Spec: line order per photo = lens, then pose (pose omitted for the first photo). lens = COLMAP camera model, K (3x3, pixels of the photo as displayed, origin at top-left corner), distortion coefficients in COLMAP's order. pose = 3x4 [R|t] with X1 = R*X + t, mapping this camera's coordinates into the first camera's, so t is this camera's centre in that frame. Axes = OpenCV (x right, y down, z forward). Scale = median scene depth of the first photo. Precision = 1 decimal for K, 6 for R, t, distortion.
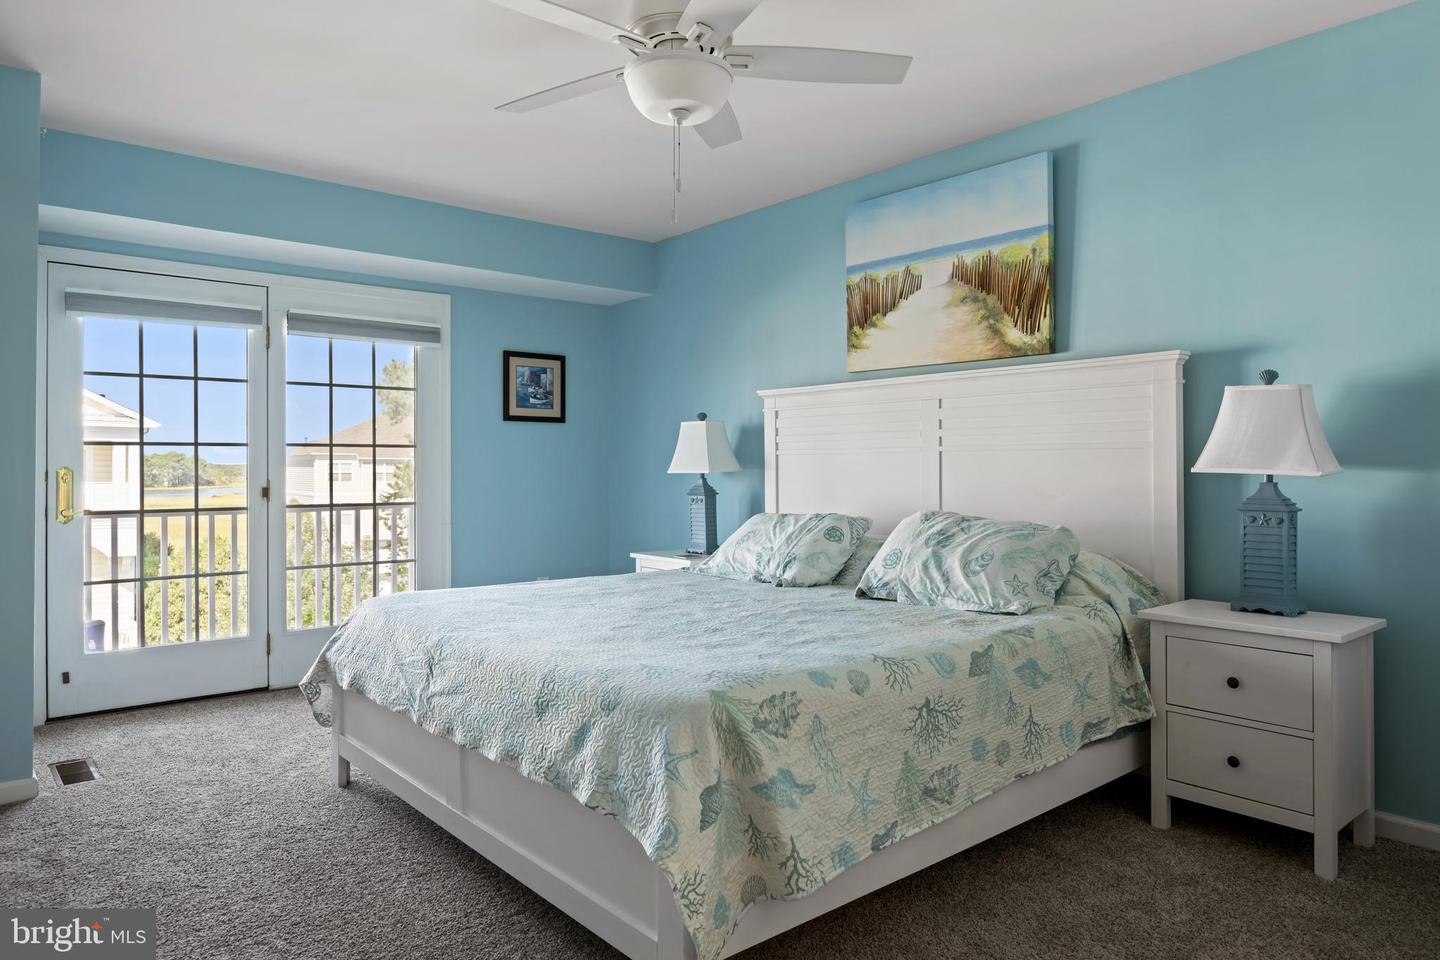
lens RADIAL K [[915.7, 0, 718.2], [0, 915.7, 461.7], [0, 0, 1]] dist [0.001883, -0.000800]
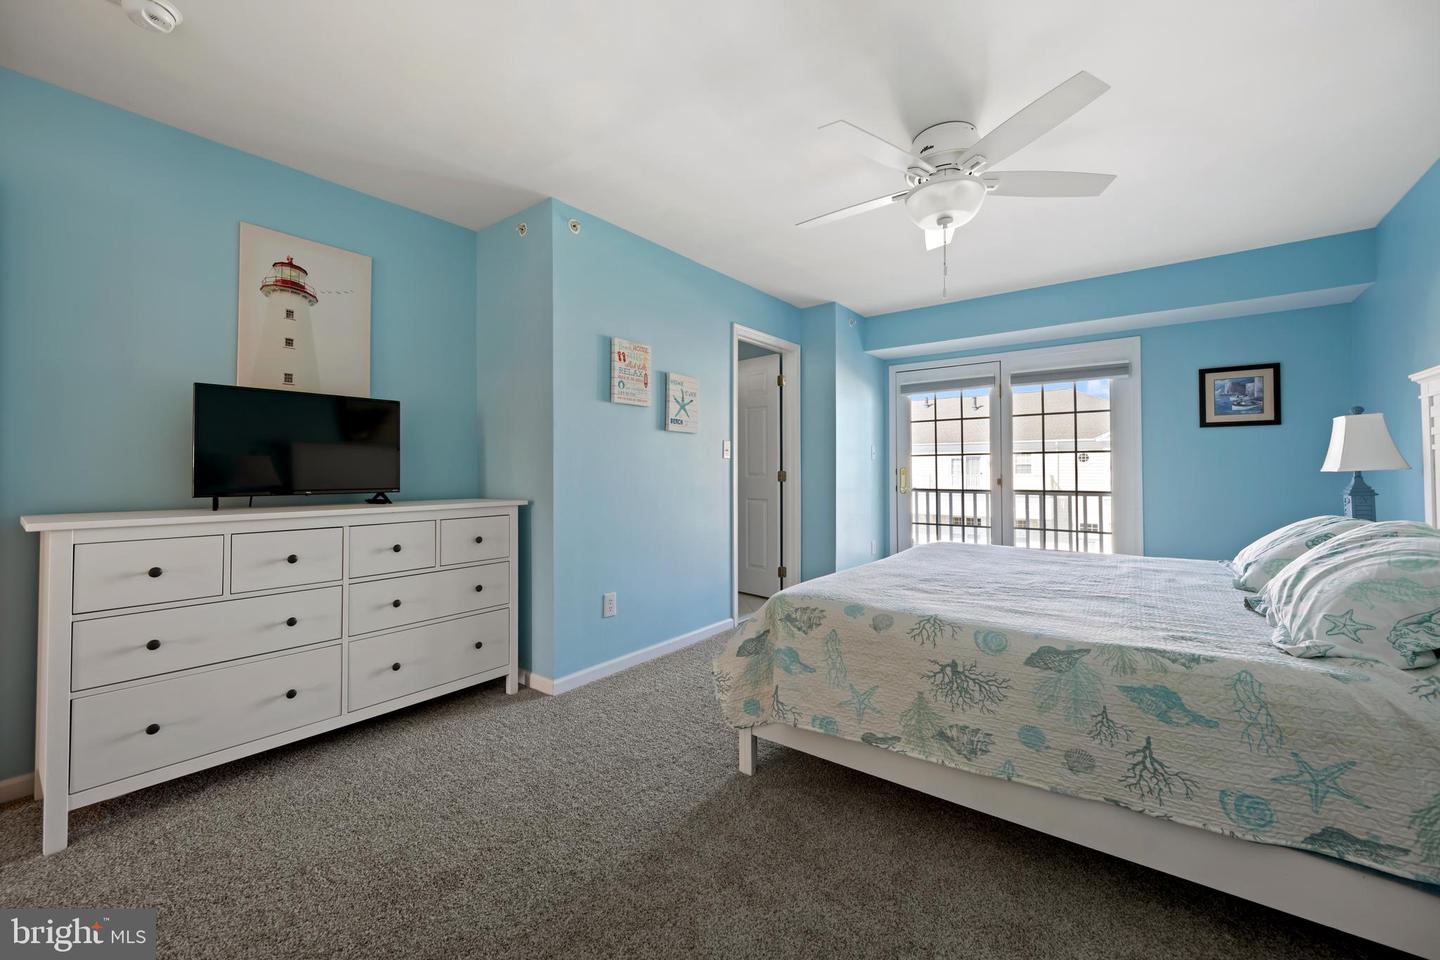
lens RADIAL K [[560.3, 0, 716.8], [0, 560.3, 463.5], [0, 0, 1]] dist [-0.001218, 0.000013]
pose [[0.224370, -0.010064, -0.974452, 0.409404], [0.010383, 0.999915, -0.007937, 0.002378], [0.974449, -0.008337, 0.224455, 0.253982]]
